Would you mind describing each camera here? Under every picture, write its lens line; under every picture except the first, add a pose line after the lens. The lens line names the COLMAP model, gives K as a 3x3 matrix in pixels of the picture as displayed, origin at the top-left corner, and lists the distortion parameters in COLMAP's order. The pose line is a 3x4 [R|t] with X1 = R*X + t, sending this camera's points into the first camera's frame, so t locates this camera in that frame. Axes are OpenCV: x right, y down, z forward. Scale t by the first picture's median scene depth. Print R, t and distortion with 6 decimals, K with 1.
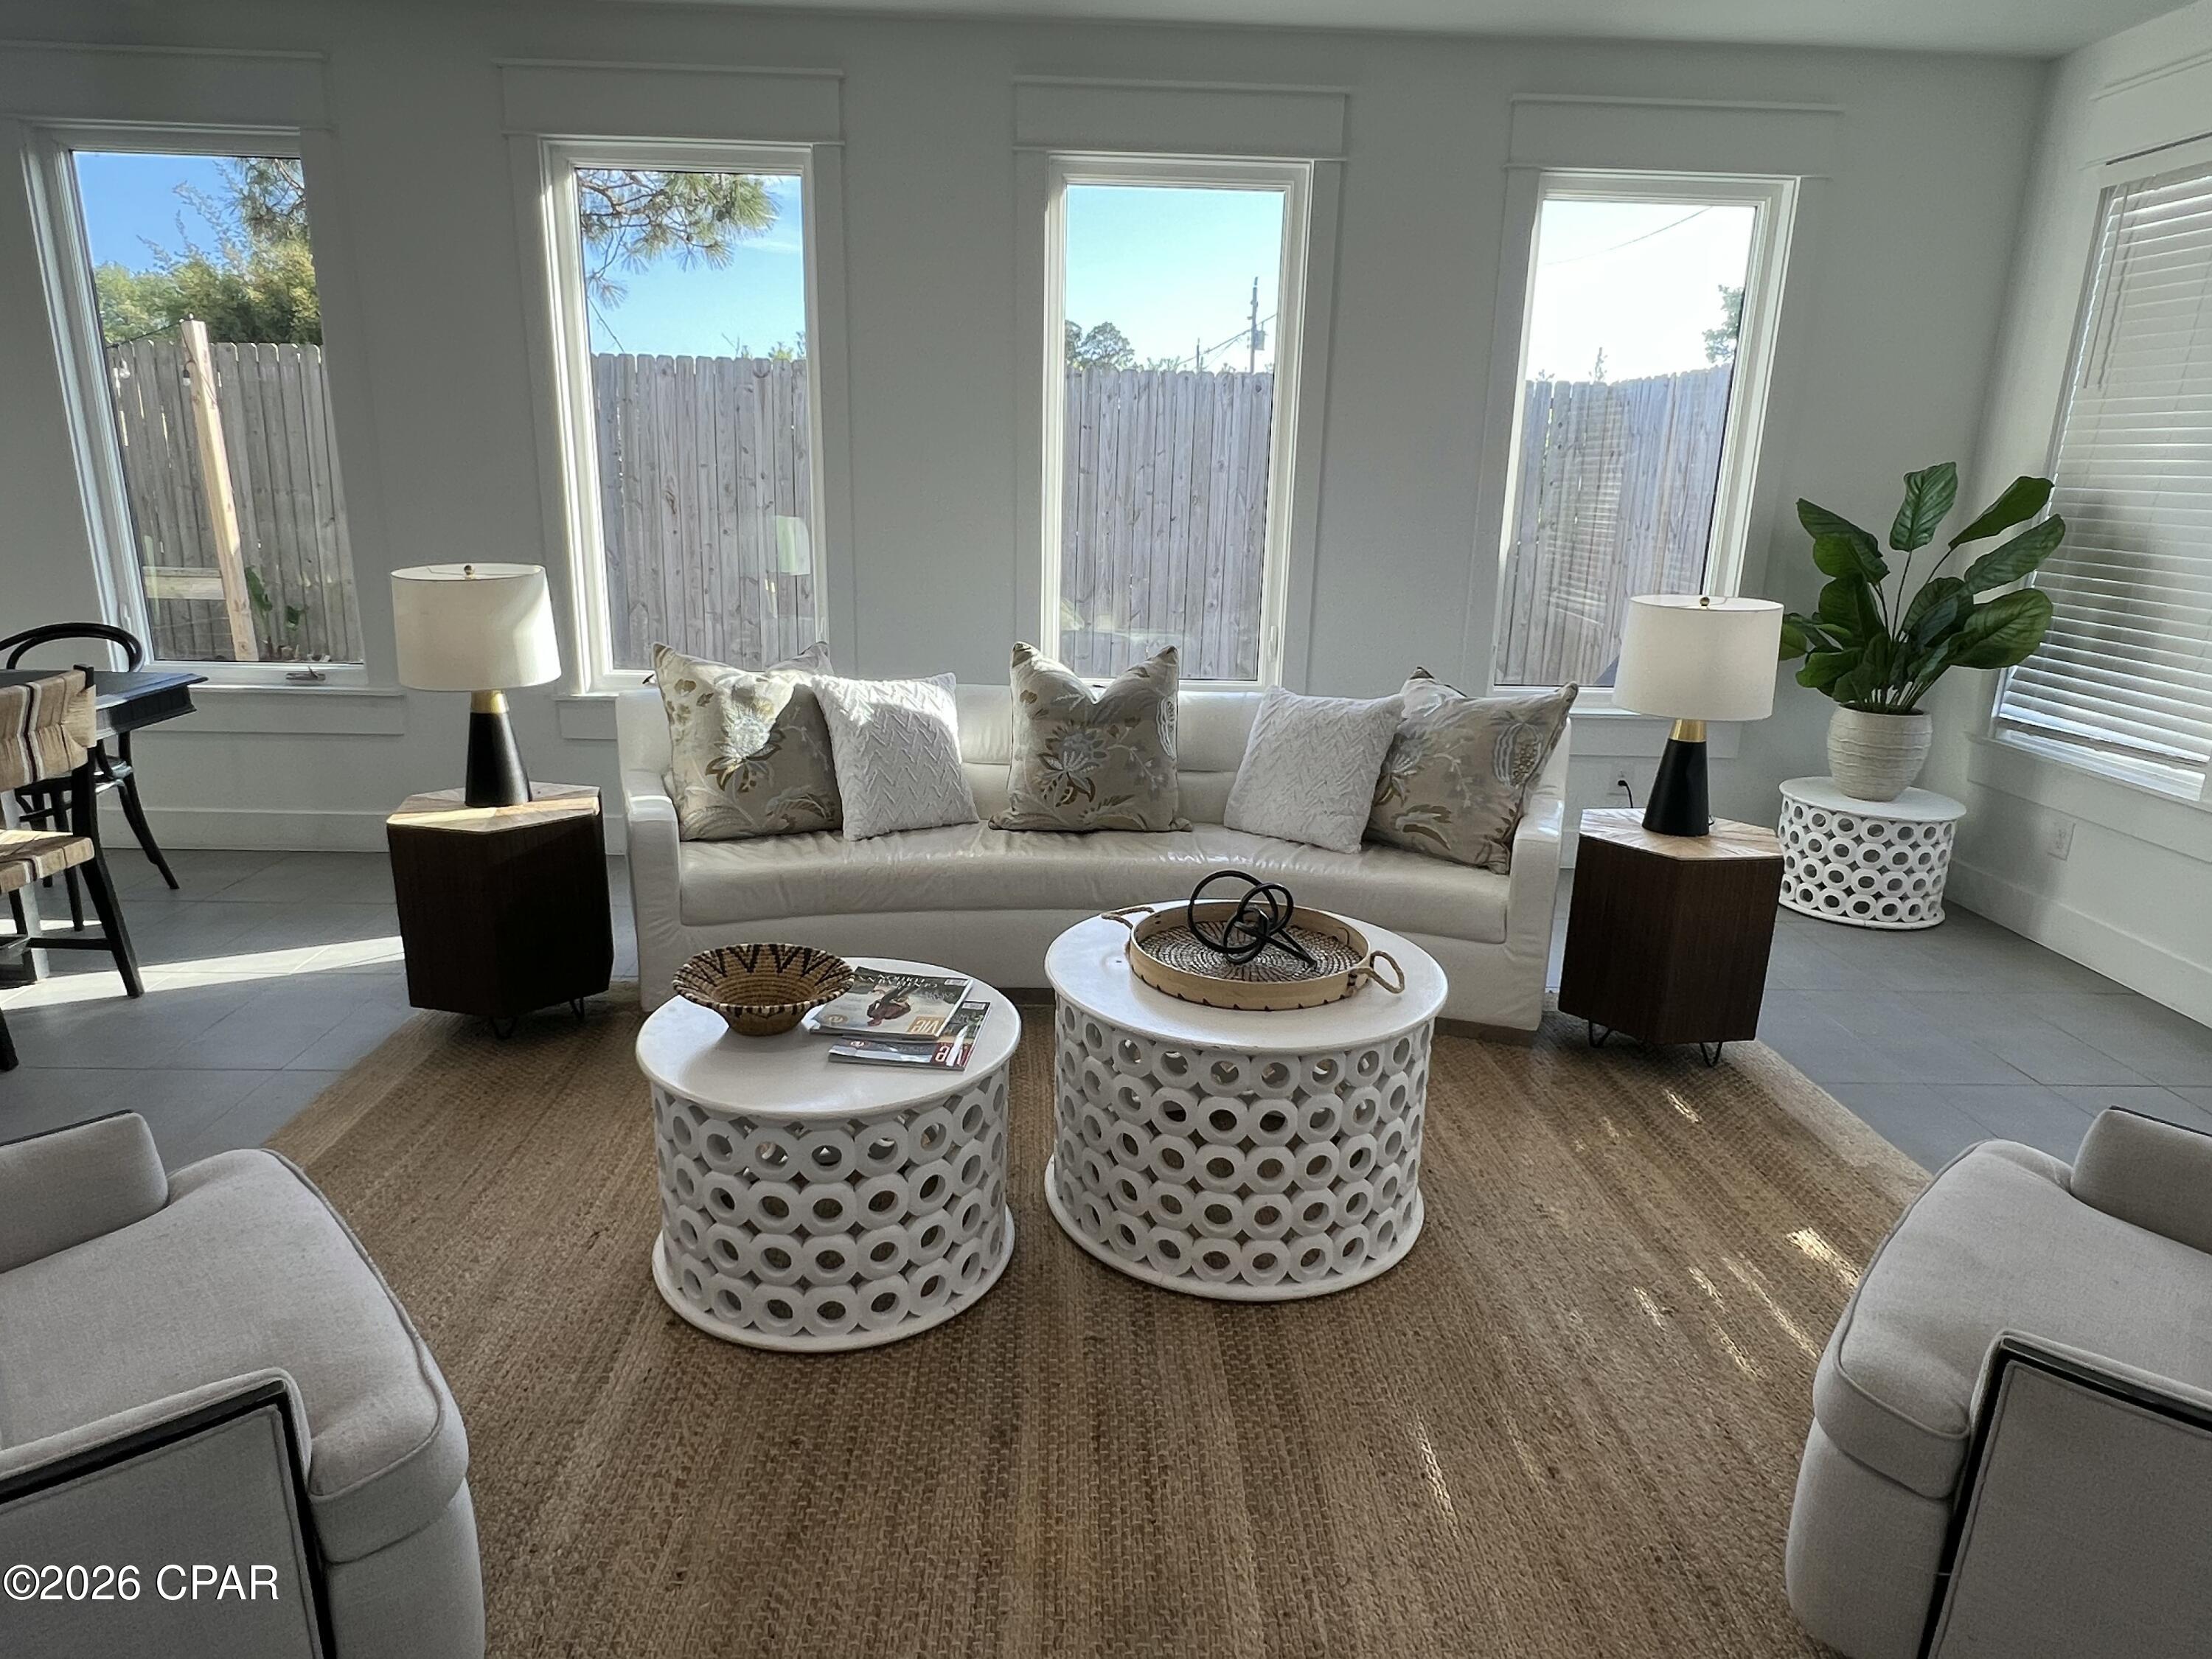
lens RADIAL K [[1314.5, 0, 1117.9], [0, 1314.5, 842.8], [0, 0, 1]] dist [0.003190, -0.001790]
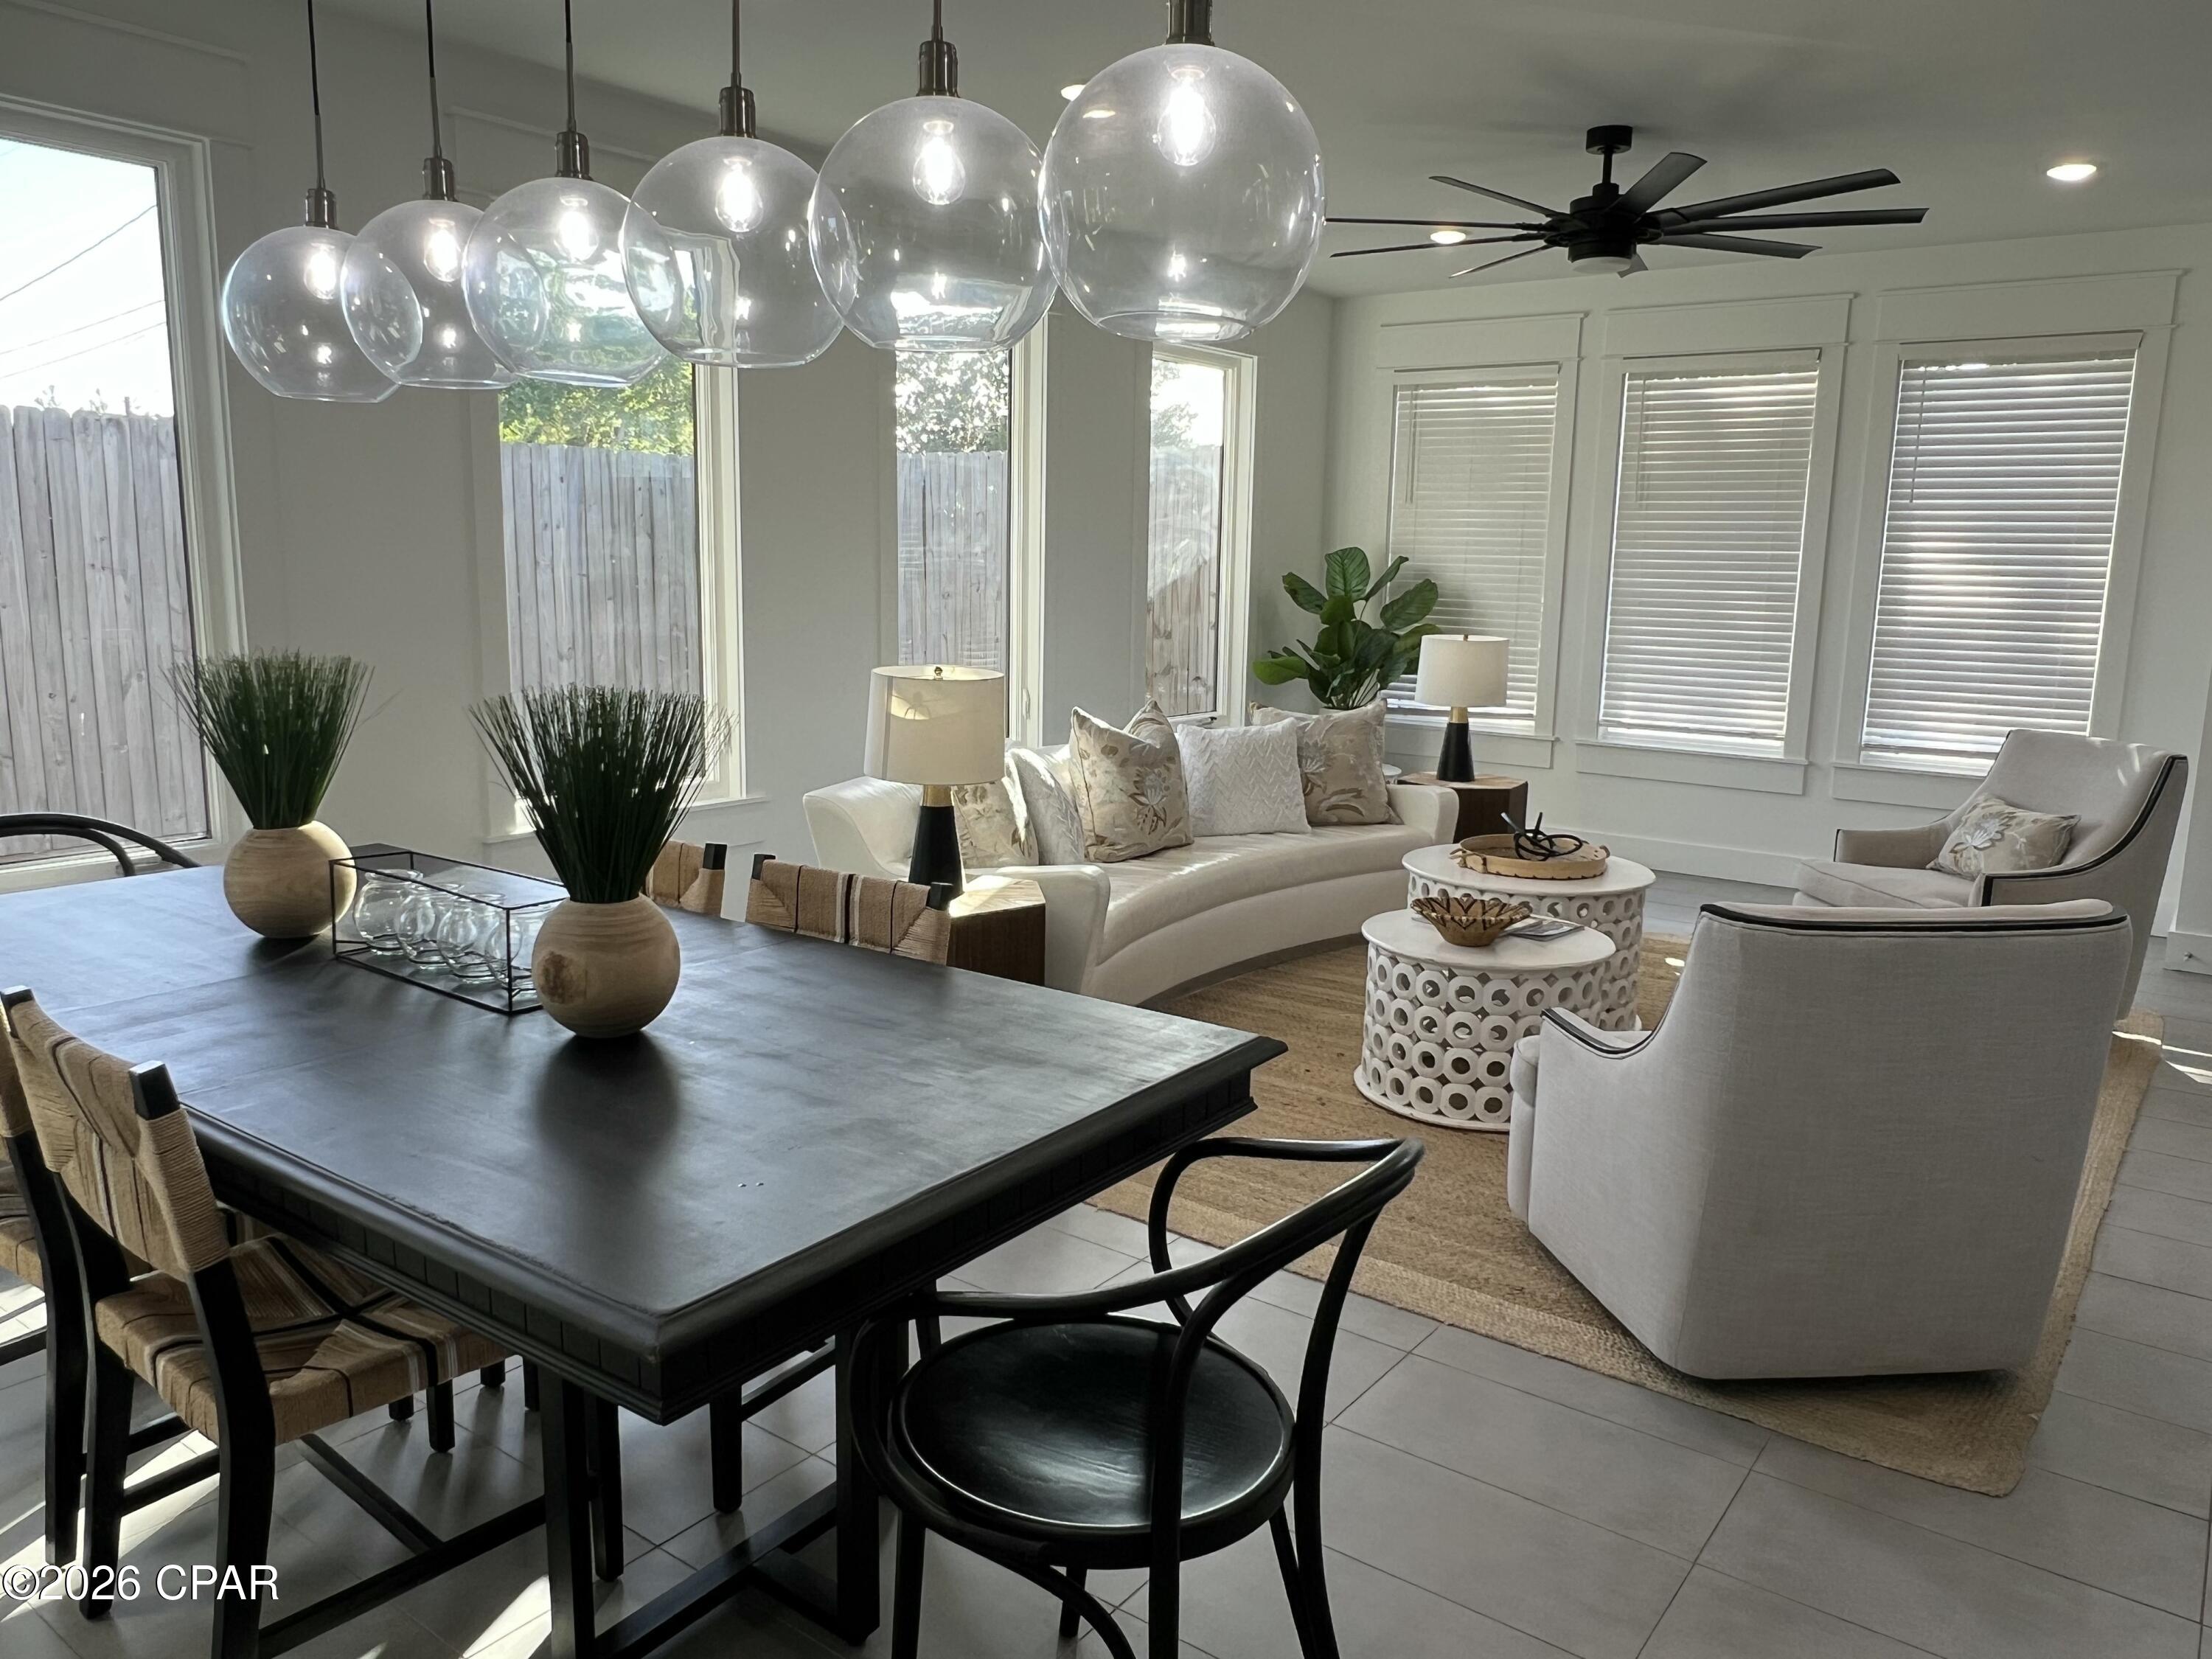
lens RADIAL K [[1594.6, 0, 1111.0], [0, 1594.6, 825.8], [0, 0, 1]] dist [-0.001759, 0.000150]
pose [[0.623275, -0.144601, 0.768517, -1.125789], [0.214823, 0.976607, 0.009531, -0.053645], [-0.751917, 0.159154, 0.639758, 0.076771]]
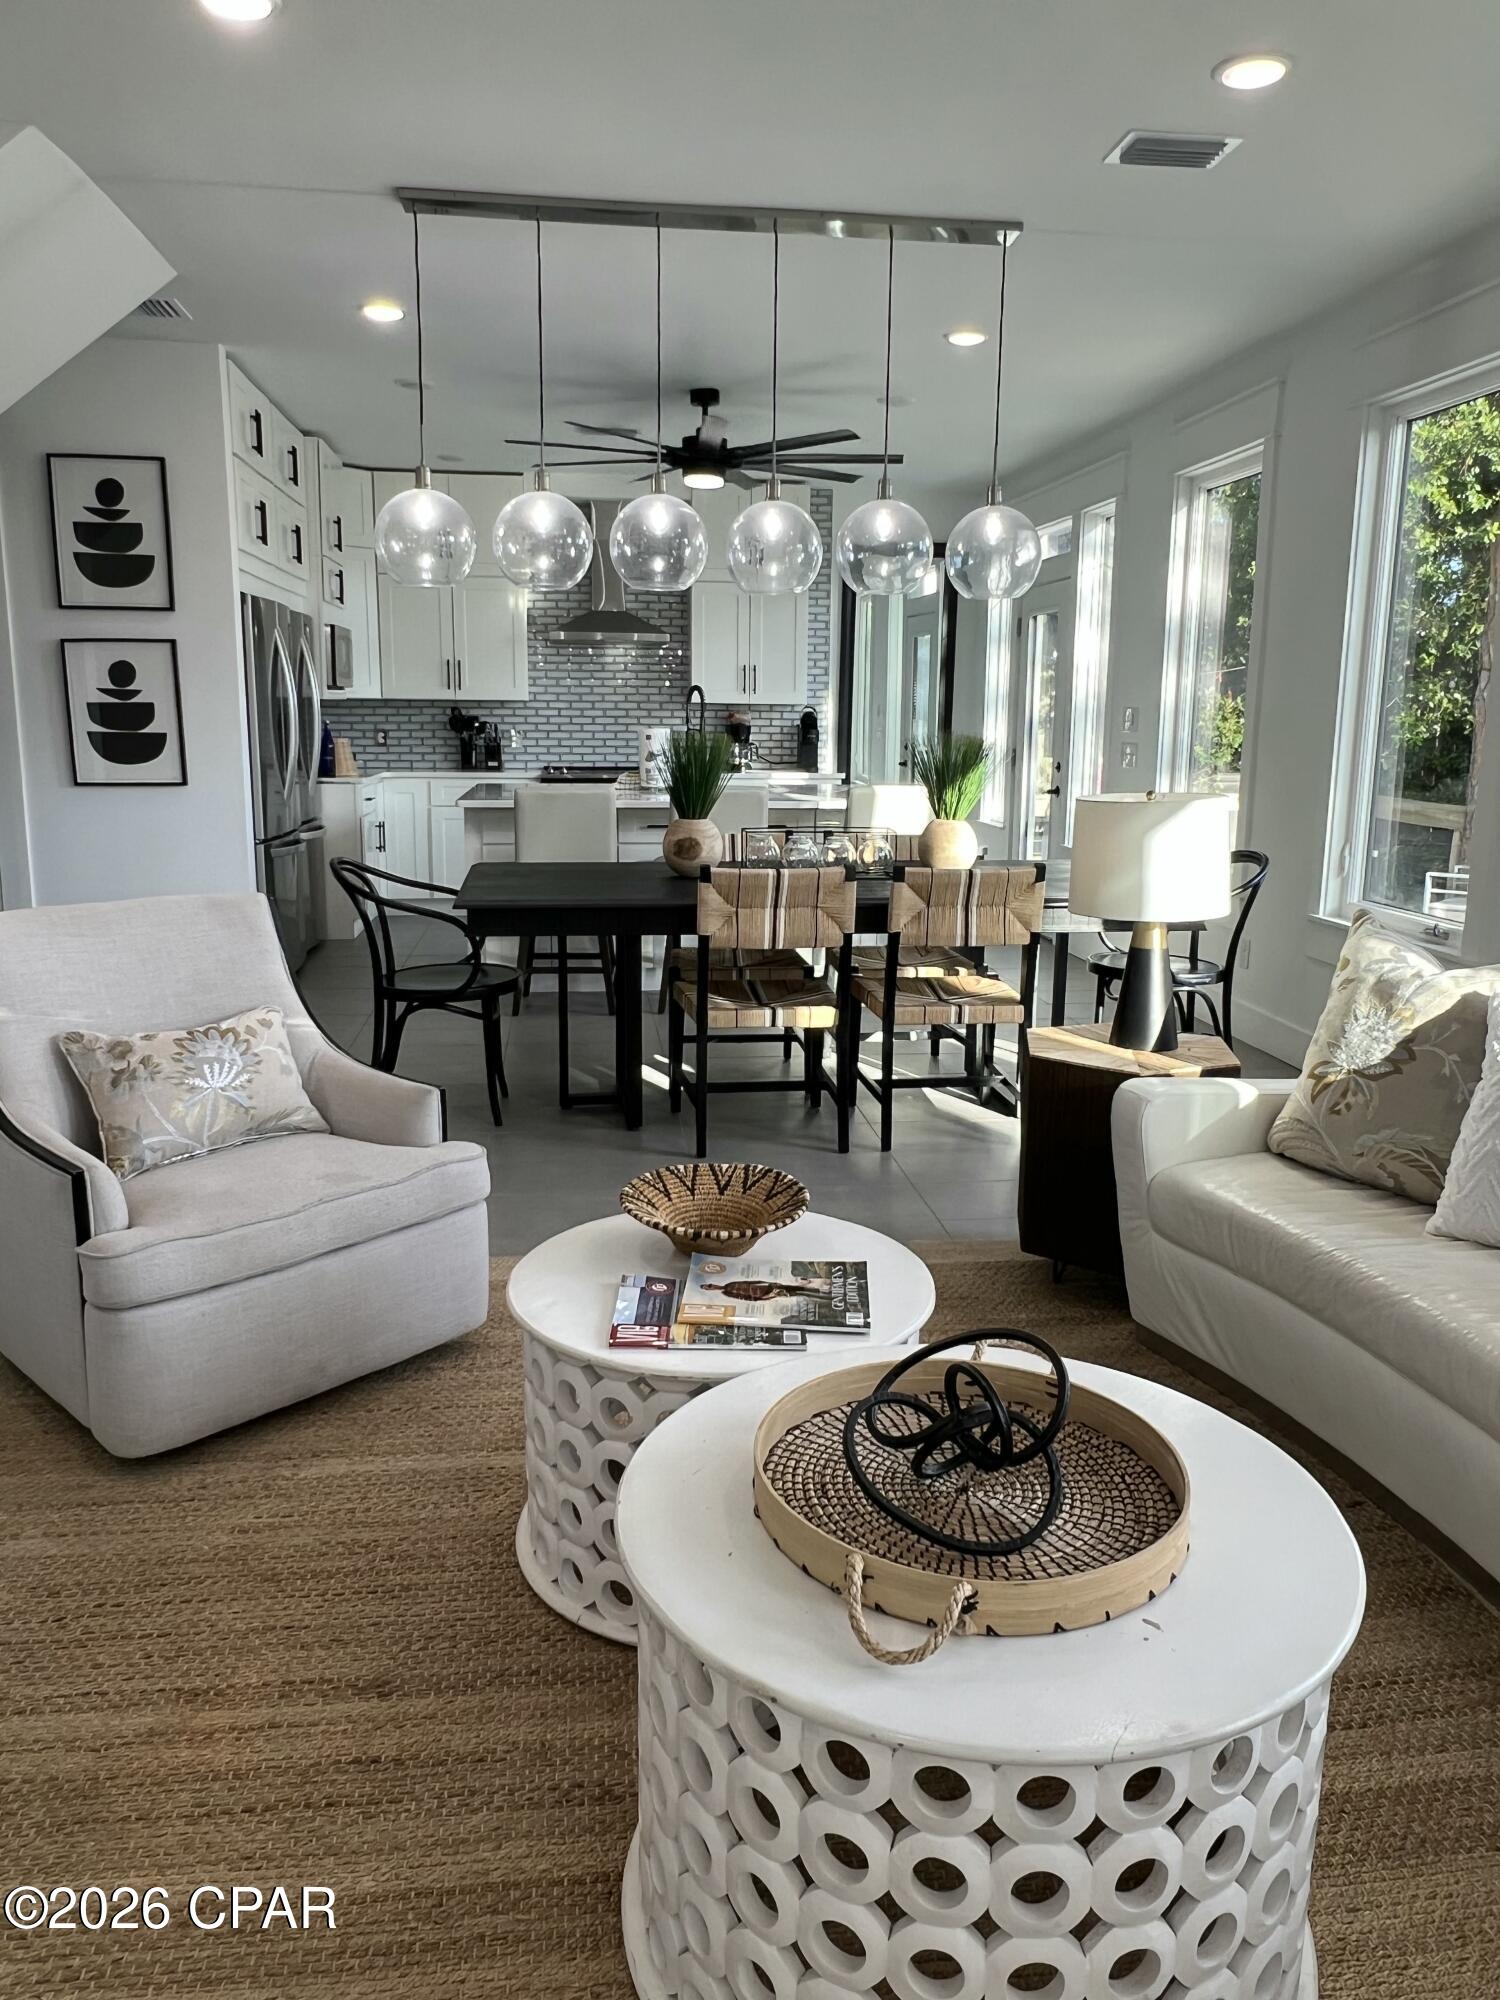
lens RADIAL K [[1441.8, 0, 738.6], [0, 1441.8, 996.1], [0, 0, 1]] dist [-0.001759, 0.000150]
pose [[0.083504, 0.172993, -0.981377, 0.470027], [-0.283066, 0.948367, 0.143089, -0.122045], [0.955458, 0.265846, 0.128161, 0.559809]]
